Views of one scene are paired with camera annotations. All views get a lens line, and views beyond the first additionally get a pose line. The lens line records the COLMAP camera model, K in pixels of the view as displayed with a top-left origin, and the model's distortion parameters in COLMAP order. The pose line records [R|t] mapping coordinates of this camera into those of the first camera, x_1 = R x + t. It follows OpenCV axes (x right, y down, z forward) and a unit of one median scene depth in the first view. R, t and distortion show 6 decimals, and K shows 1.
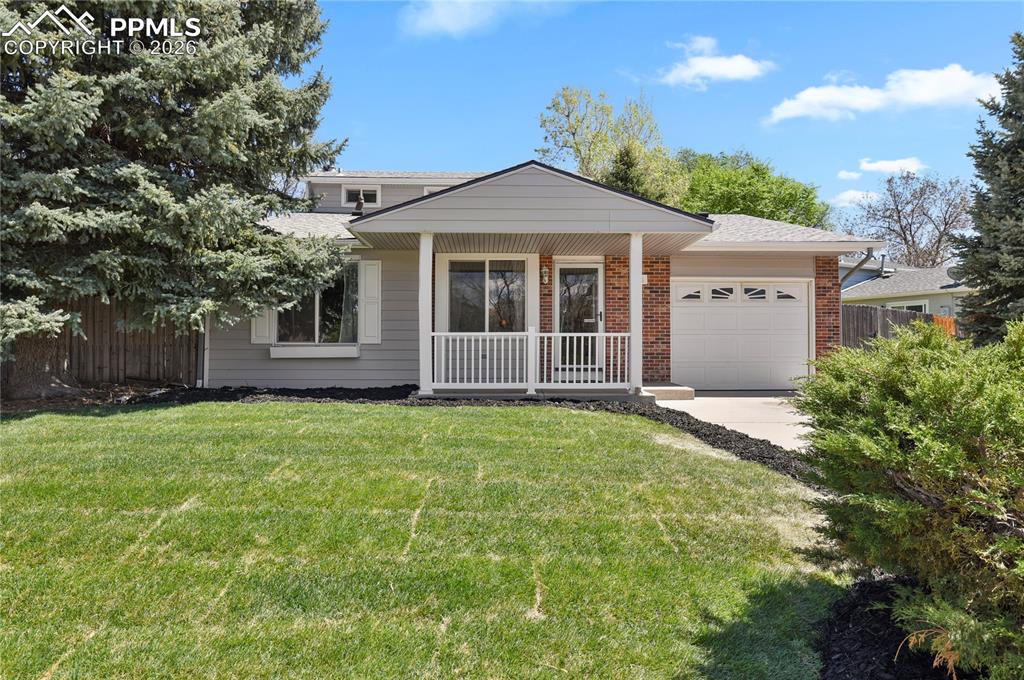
lens RADIAL K [[654.7, 0, 511.3], [0, 654.7, 342.0], [0, 0, 1]] dist [-0.026431, -0.000709]
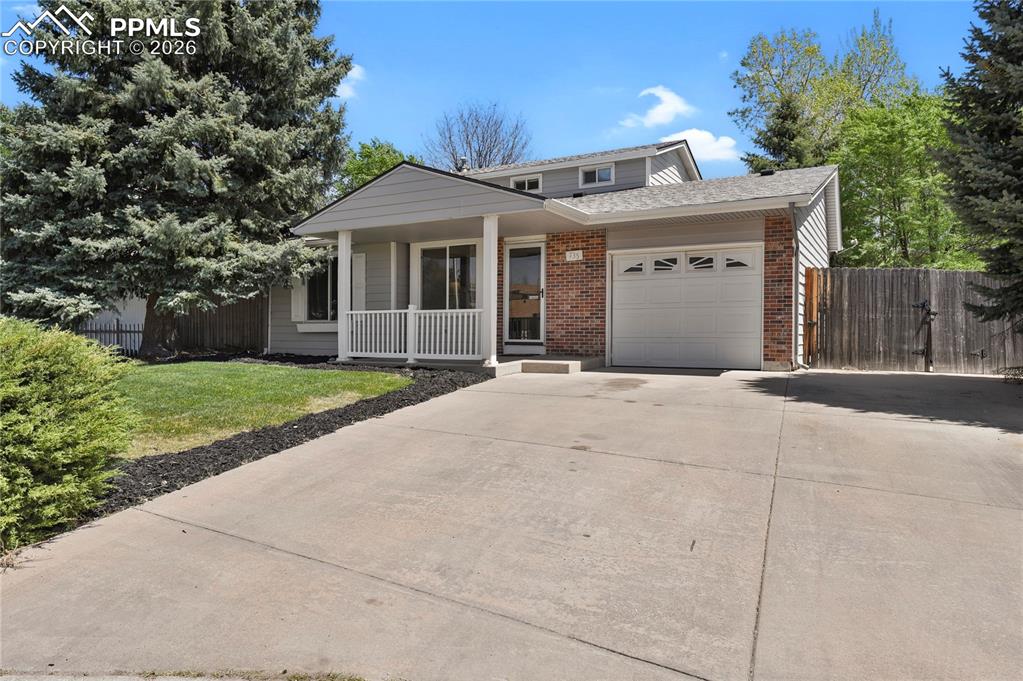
lens RADIAL K [[654.1, 0, 509.4], [0, 654.1, 337.2], [0, 0, 1]] dist [-0.026431, -0.000709]
pose [[0.861630, 0.005838, -0.507504, 0.628784], [0.007725, 0.999667, 0.024615, 0.005475], [0.507478, -0.025129, 0.861298, 0.076214]]
